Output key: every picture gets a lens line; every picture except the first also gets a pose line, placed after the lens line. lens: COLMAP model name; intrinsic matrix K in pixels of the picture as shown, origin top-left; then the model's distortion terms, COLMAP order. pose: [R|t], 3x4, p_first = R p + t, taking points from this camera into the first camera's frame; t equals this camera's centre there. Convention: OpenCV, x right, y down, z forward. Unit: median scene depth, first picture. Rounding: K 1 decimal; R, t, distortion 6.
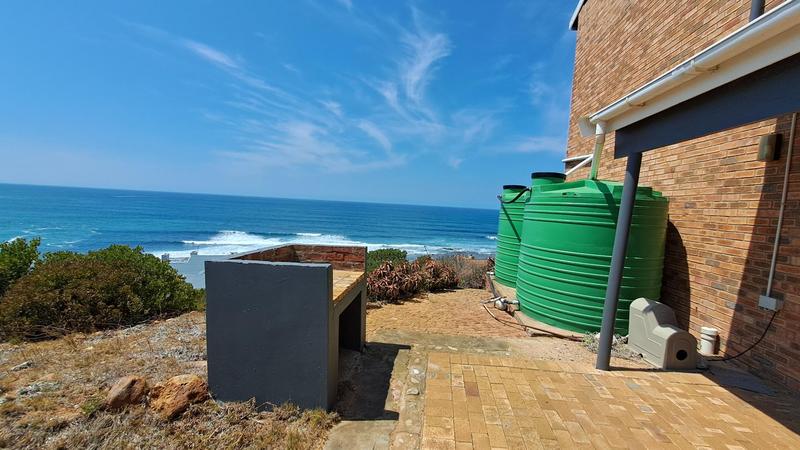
lens RADIAL K [[315.6, 0, 400.0], [0, 315.6, 234.9], [0, 0, 1]] dist [-0.002754, 0.000517]
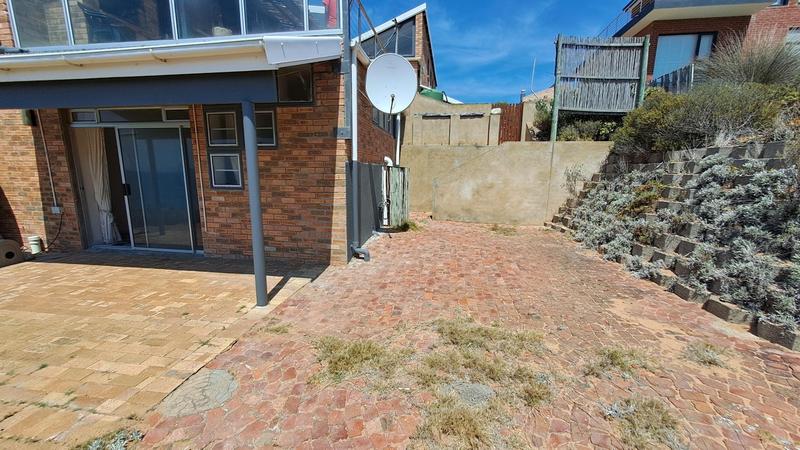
lens RADIAL K [[315.6, 0, 399.3], [0, 315.6, 227.6], [0, 0, 1]] dist [-0.002754, 0.000517]
pose [[0.024497, -0.233268, 0.972104, -0.463045], [0.088199, 0.969108, 0.230327, 0.064264], [-0.995802, 0.080097, 0.044315, -0.872920]]
